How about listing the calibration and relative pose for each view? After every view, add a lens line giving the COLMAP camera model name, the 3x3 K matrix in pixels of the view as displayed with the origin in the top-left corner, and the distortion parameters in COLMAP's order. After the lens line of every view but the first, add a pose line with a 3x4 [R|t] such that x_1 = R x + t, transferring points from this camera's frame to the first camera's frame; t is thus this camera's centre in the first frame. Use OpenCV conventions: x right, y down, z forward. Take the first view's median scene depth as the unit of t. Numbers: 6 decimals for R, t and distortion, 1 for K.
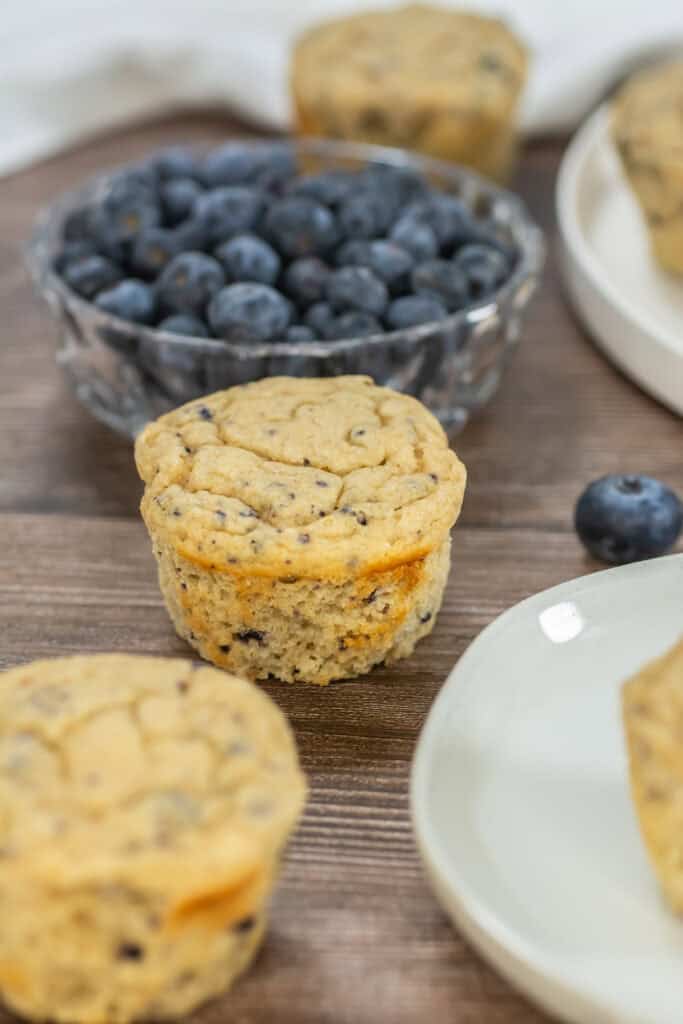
lens RADIAL K [[2856.1, 0, 335.1], [0, 2856.1, 517.8], [0, 0, 1]] dist [0.063337, 0.000000]
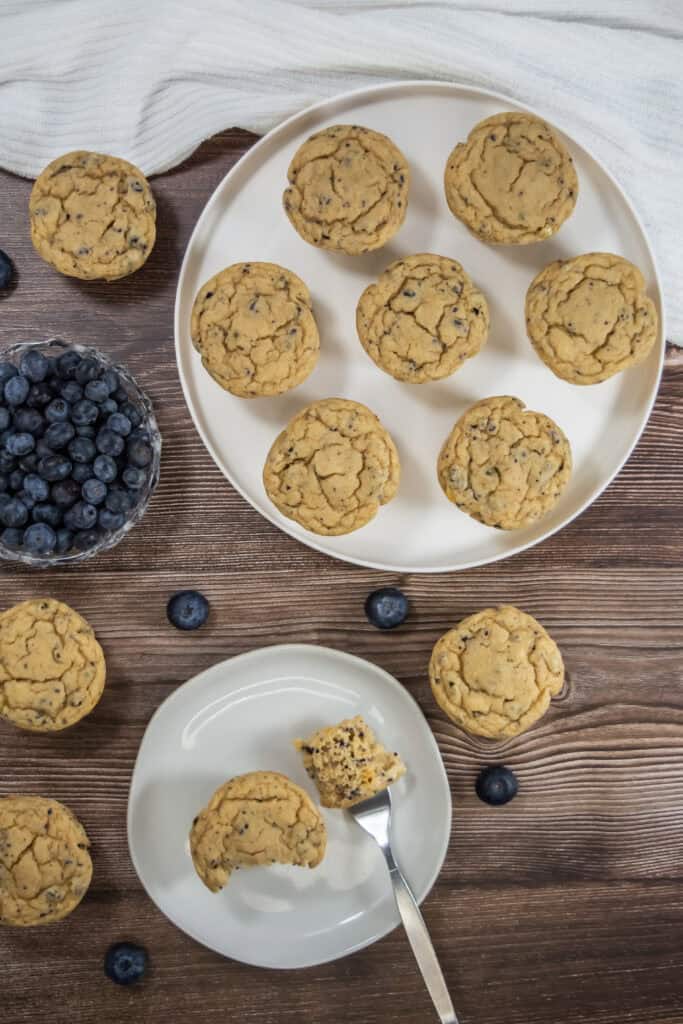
lens RADIAL K [[1597.1, 0, 335.0], [0, 1597.1, 492.3], [0, 0, 1]] dist [-0.020589, 0.000000]
pose [[0.997210, -0.073954, 0.010137, 0.219868], [0.028902, 0.507737, 0.861027, -1.321958], [-0.068823, -0.858332, 0.508458, 0.358829]]
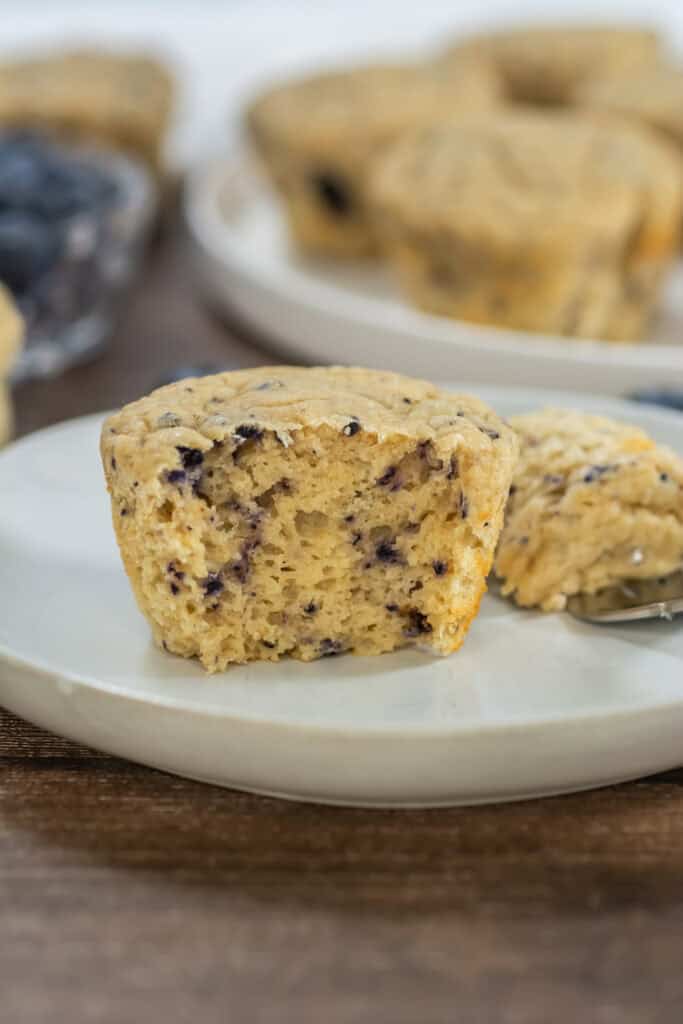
lens RADIAL K [[2856.1, 0, 338.7], [0, 2856.1, 514.0], [0, 0, 1]] dist [0.063337, 0.000000]
pose [[0.999774, -0.011683, 0.017767, 0.136670], [0.014328, 0.987520, -0.156843, 0.208056], [-0.015713, 0.157062, 0.987464, 0.002839]]
